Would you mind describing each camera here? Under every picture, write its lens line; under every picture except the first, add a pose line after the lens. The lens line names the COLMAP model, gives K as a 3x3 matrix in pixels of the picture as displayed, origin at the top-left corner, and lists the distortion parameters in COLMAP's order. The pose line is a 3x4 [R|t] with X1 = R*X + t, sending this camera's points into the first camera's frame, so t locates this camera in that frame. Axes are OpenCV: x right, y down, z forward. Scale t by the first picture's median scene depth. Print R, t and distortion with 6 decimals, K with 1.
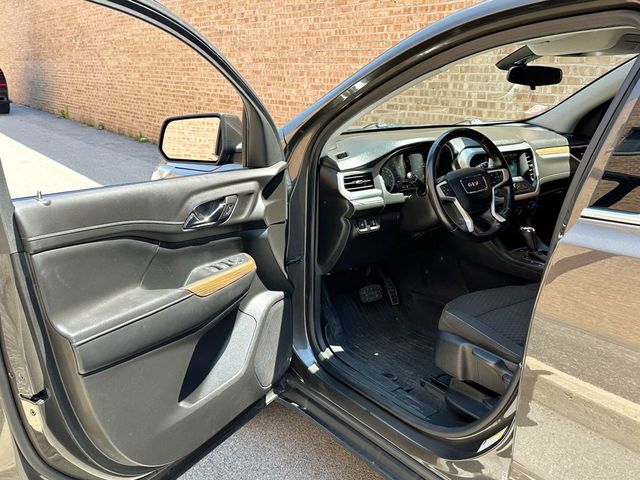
lens RADIAL K [[621.8, 0, 314.8], [0, 621.8, 224.7], [0, 0, 1]] dist [0.121459, 0.000000]
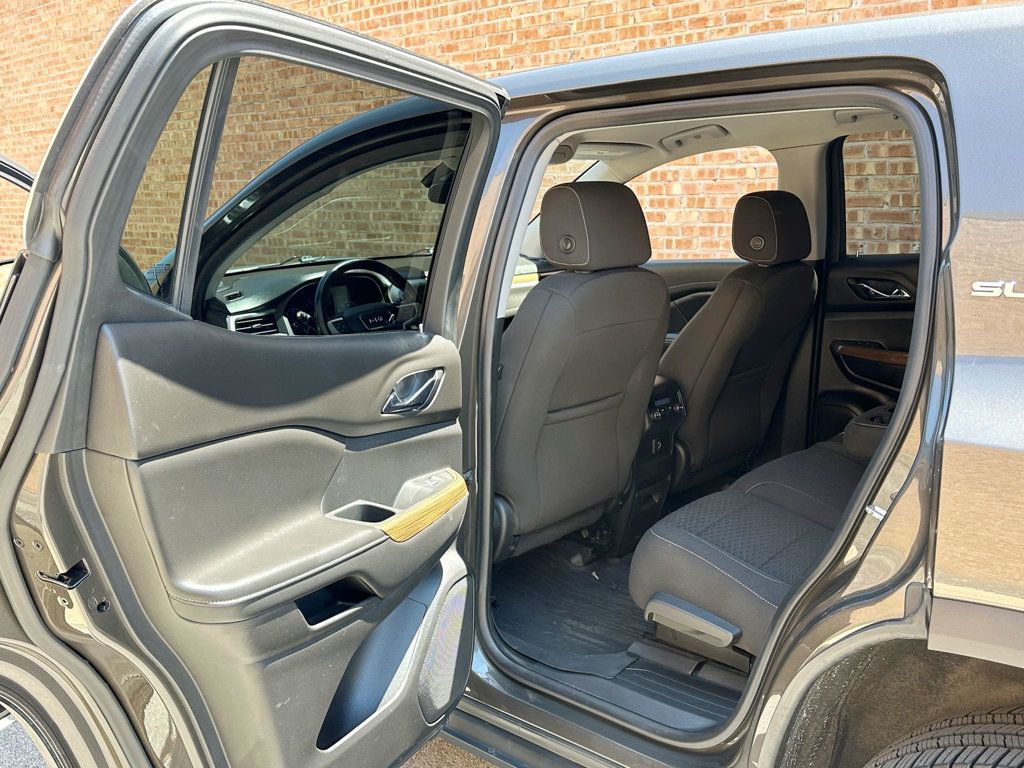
lens RADIAL K [[997.7, 0, 512.6], [0, 997.7, 384.6], [0, 0, 1]] dist [0.043312, 0.000000]
pose [[0.978359, -0.079068, 0.191212, 0.120973], [0.087312, 0.995564, -0.035066, 0.069895], [-0.187591, 0.051002, 0.980922, -0.289445]]
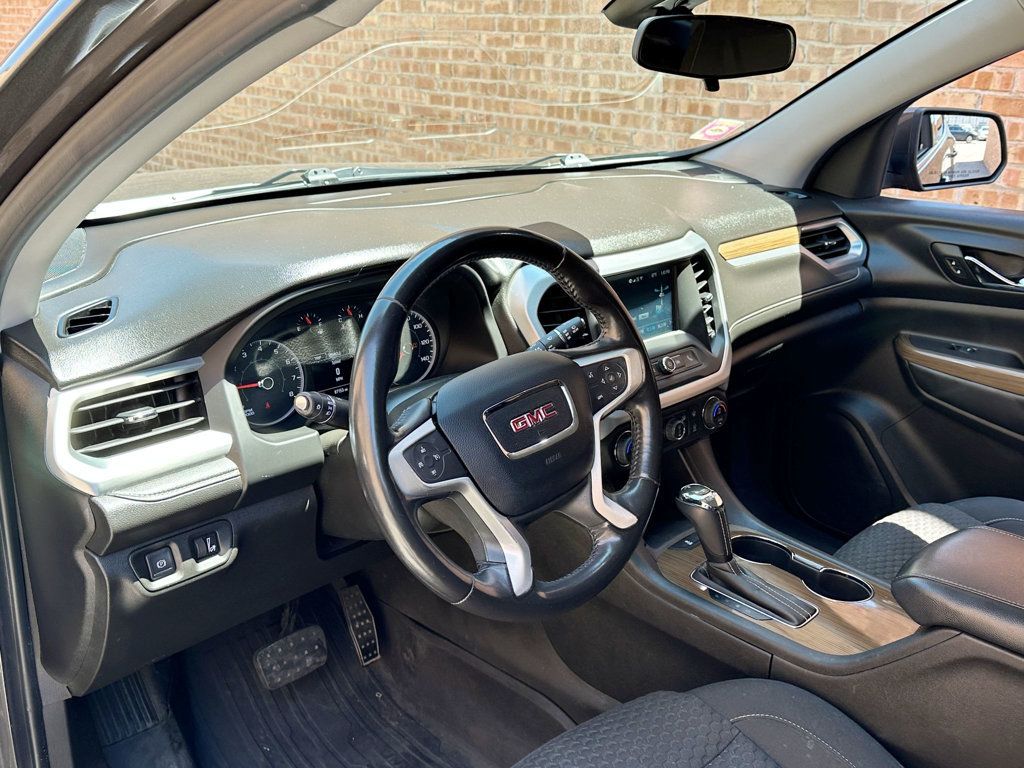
lens RADIAL K [[997.7, 0, 517.4], [0, 997.7, 386.9], [0, 0, 1]] dist [0.043312, 0.000000]
pose [[0.988793, -0.043168, 0.142913, 0.149881], [0.028194, 0.994052, 0.105191, -0.106984], [-0.146604, -0.099983, 0.984129, 0.446108]]
